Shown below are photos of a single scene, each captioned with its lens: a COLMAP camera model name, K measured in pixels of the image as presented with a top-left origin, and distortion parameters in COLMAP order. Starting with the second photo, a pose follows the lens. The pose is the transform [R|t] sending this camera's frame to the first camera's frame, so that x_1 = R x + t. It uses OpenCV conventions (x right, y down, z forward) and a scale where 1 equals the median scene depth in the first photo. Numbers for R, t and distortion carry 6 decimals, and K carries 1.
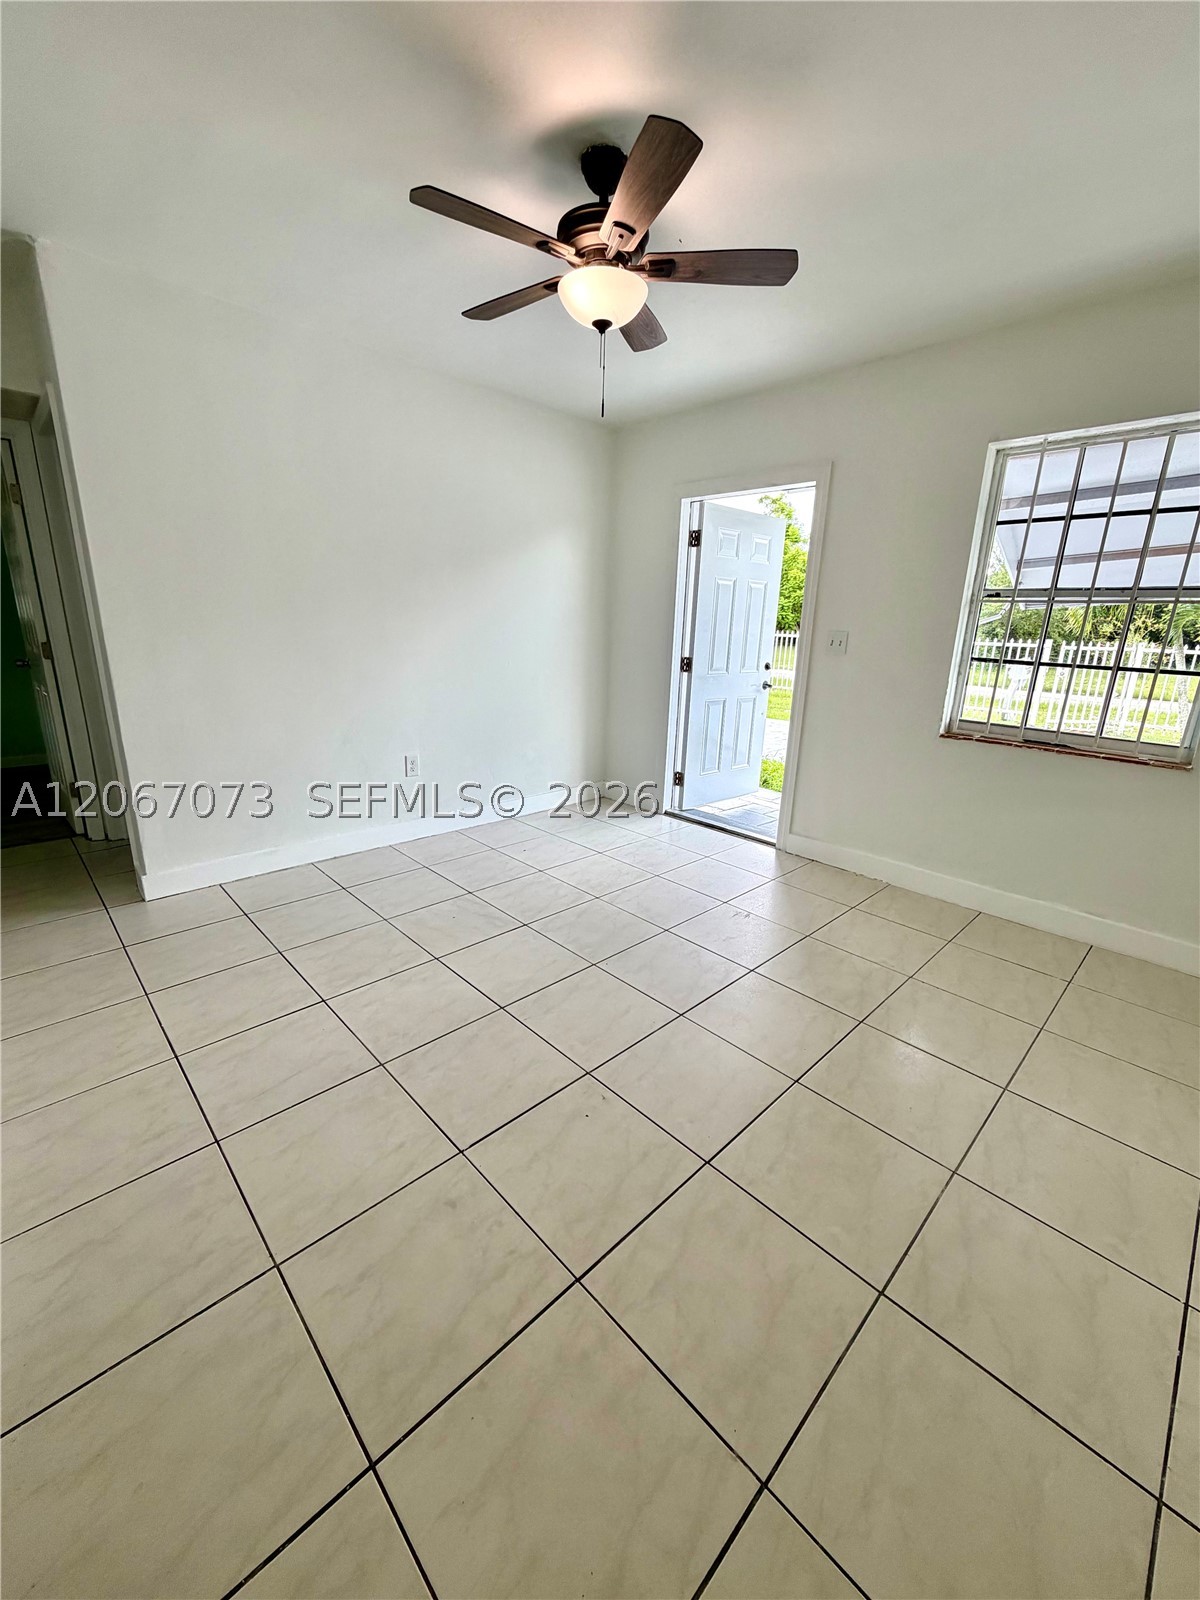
lens RADIAL K [[641.5, 0, 596.9], [0, 641.5, 792.7], [0, 0, 1]] dist [0.001358, -0.000165]
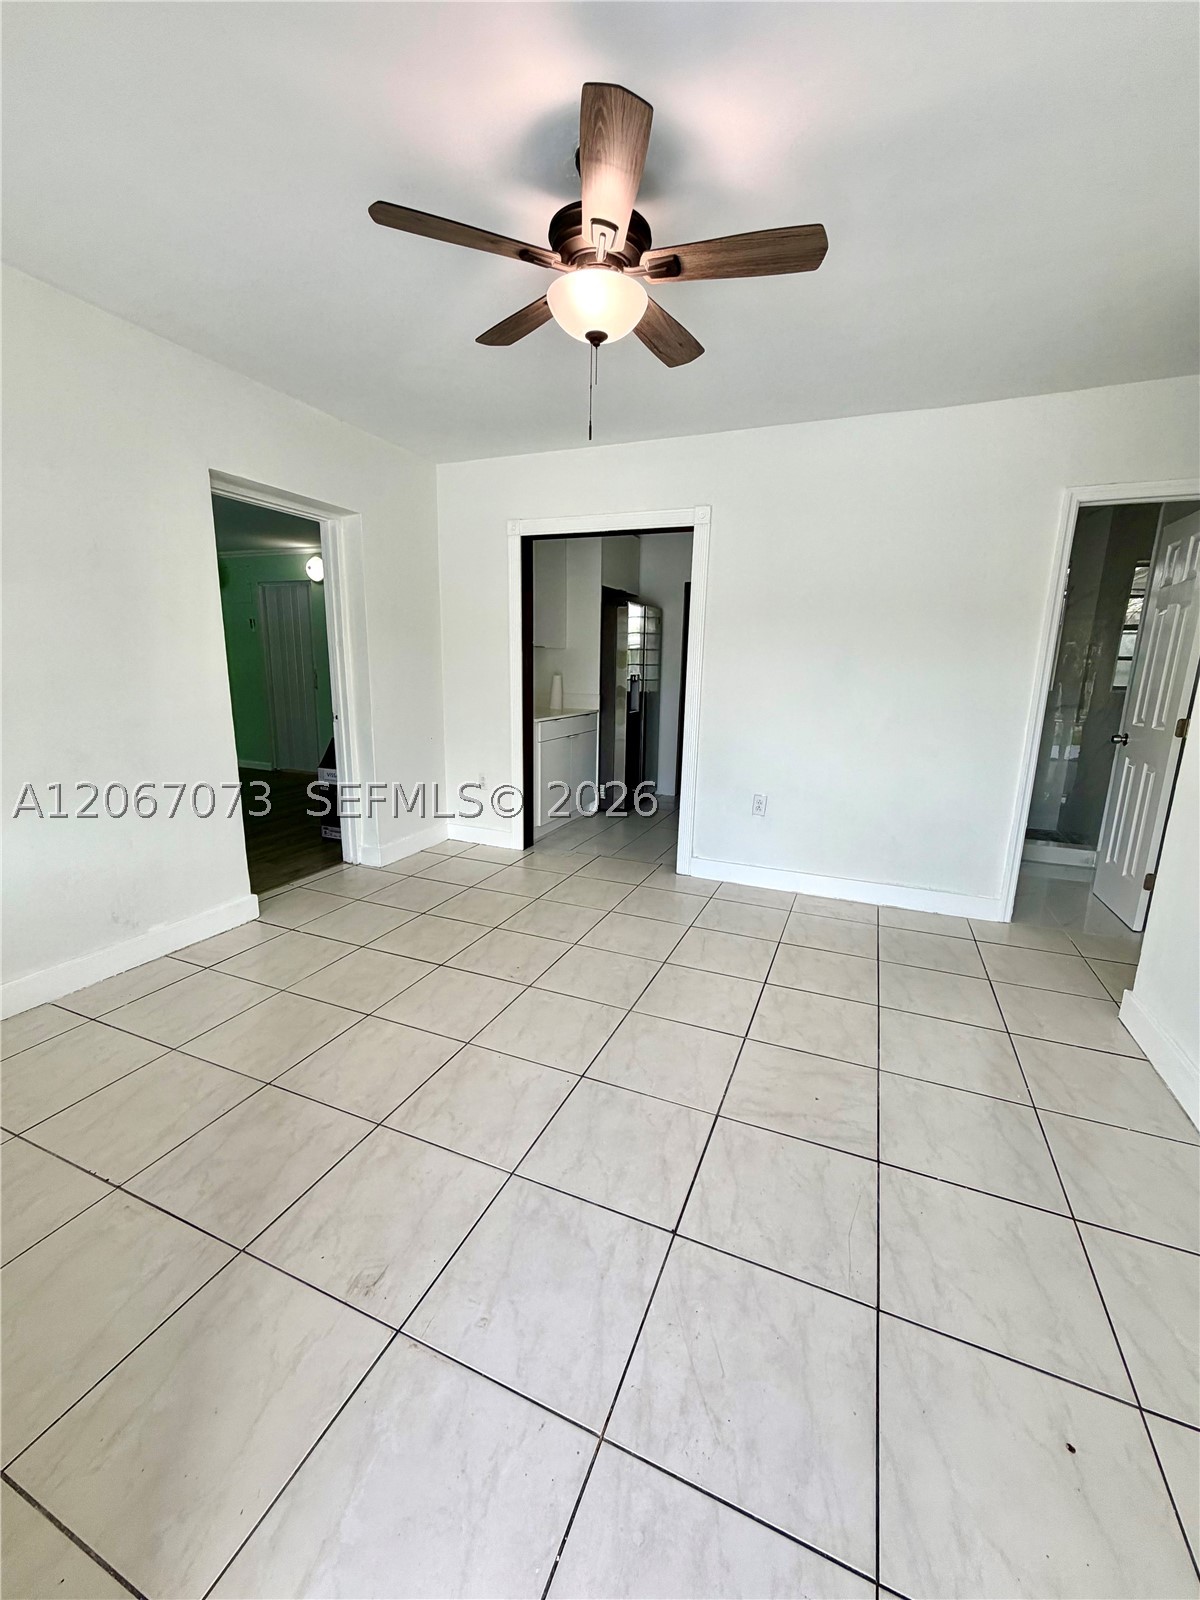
lens RADIAL K [[638.4, 0, 599.7], [0, 638.4, 795.6], [0, 0, 1]] dist [0.000474, -0.000363]
pose [[-0.918242, 0.036820, -0.394304, 0.339073], [-0.145947, 0.894124, 0.423370, -0.480506], [0.368145, 0.446303, -0.815649, 1.806632]]
